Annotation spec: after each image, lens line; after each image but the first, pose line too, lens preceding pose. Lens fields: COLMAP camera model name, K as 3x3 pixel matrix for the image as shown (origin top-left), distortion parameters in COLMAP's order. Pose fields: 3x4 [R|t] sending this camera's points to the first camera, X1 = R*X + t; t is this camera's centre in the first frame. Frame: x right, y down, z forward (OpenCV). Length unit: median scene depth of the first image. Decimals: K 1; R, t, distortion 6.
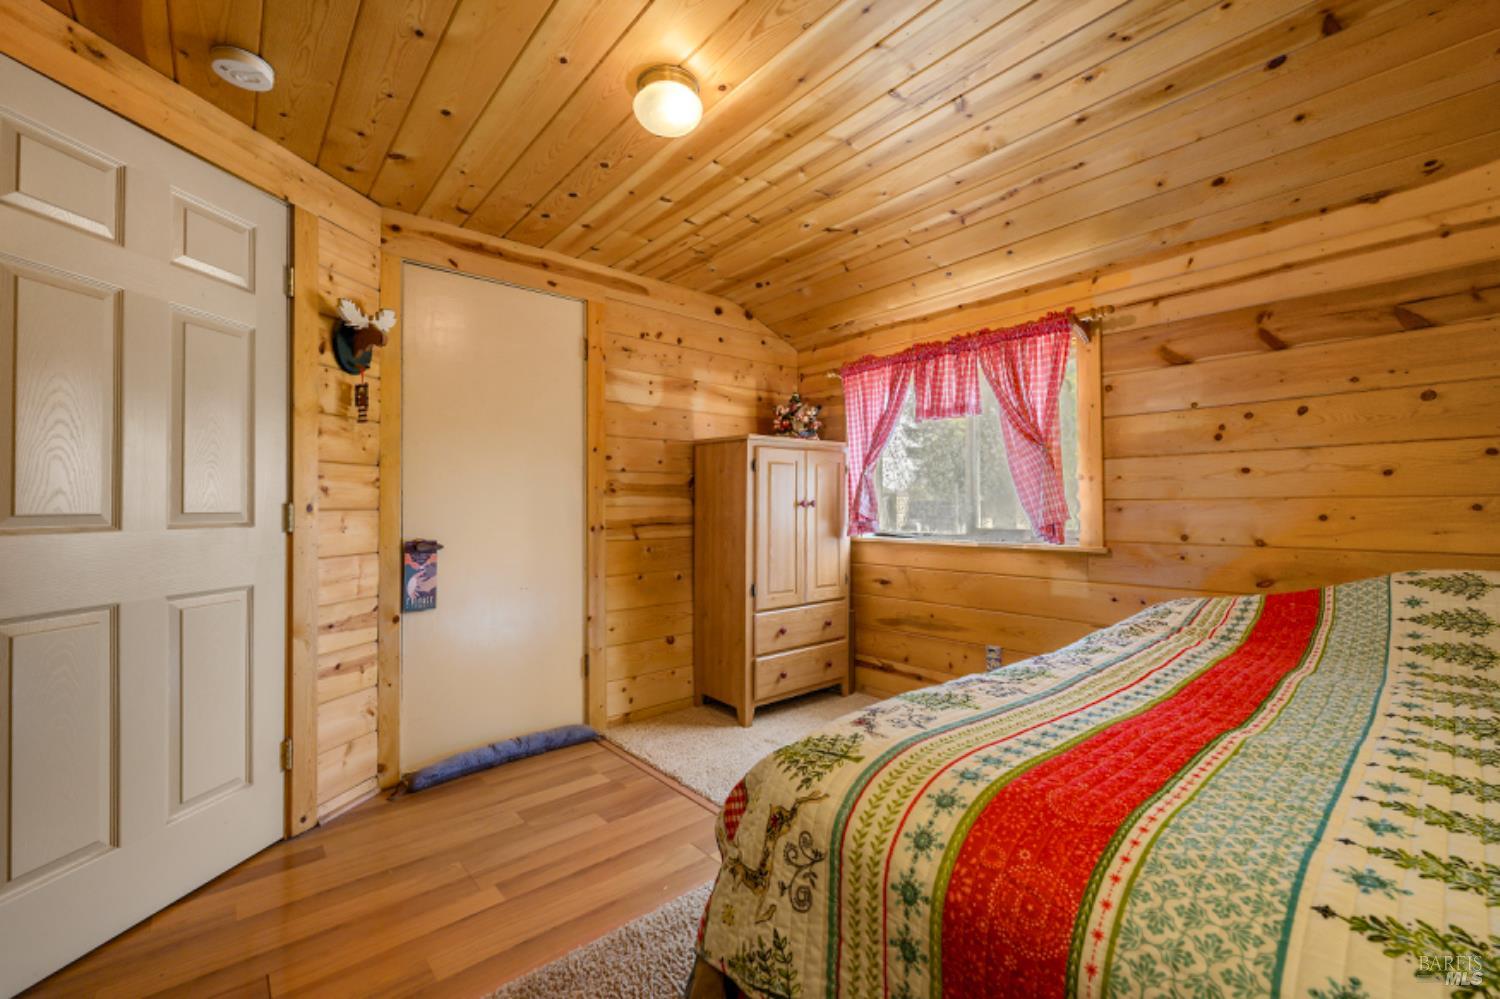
lens RADIAL K [[610.4, 0, 746.4], [0, 610.4, 493.7], [0, 0, 1]] dist [0.000363, -0.000523]
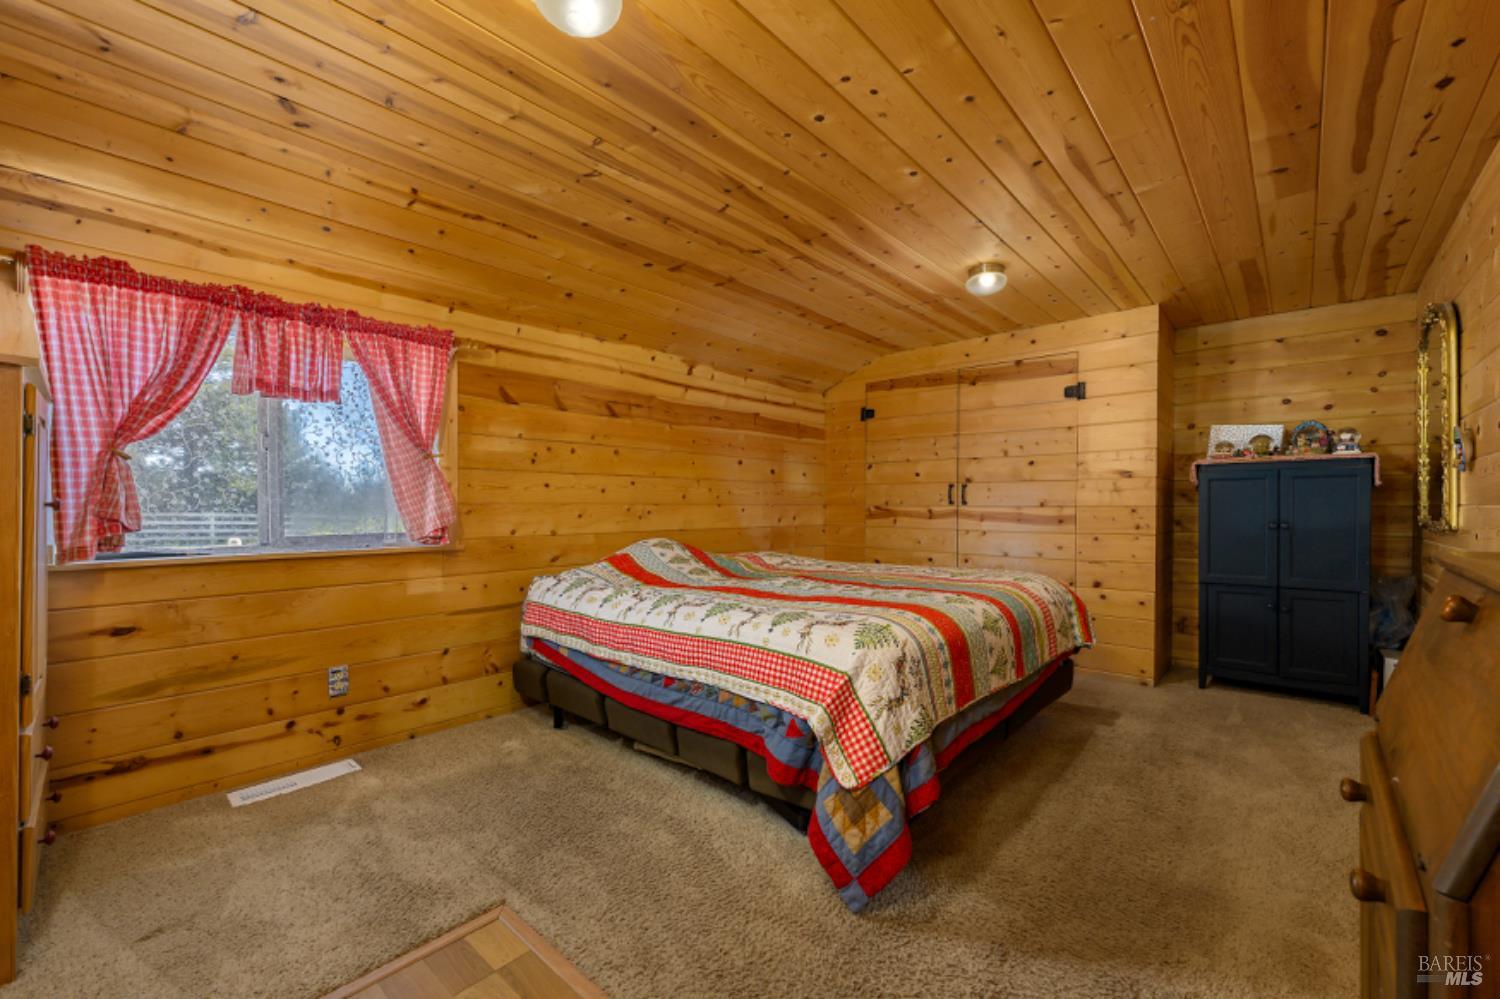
lens RADIAL K [[610.4, 0, 748.0], [0, 610.4, 513.9], [0, 0, 1]] dist [0.000363, -0.000523]
pose [[-0.125503, -0.005757, 0.992077, -0.677298], [-0.016438, 0.999858, 0.003723, 0.016879], [-0.991957, -0.015840, -0.125579, 0.638242]]
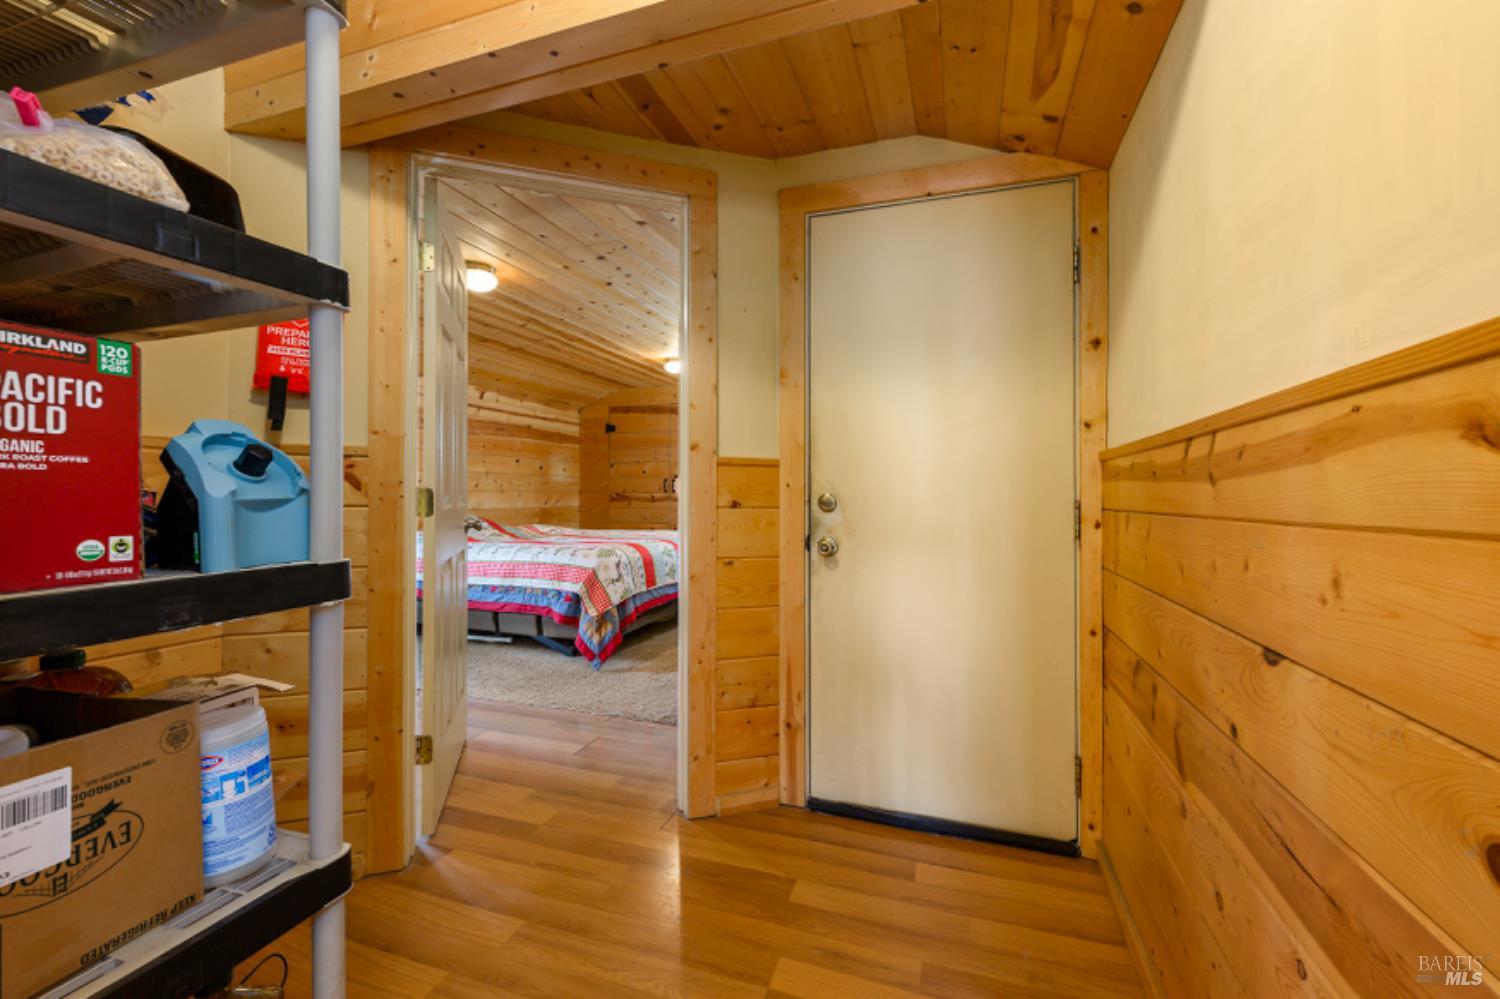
lens RADIAL K [[610.4, 0, 754.7], [0, 610.4, 502.9], [0, 0, 1]] dist [0.000363, -0.000523]
pose [[-0.511207, -0.008778, 0.859413, -1.530903], [-0.017496, 0.999847, -0.000195, 0.027029], [-0.859280, -0.015136, -0.511282, 0.876274]]
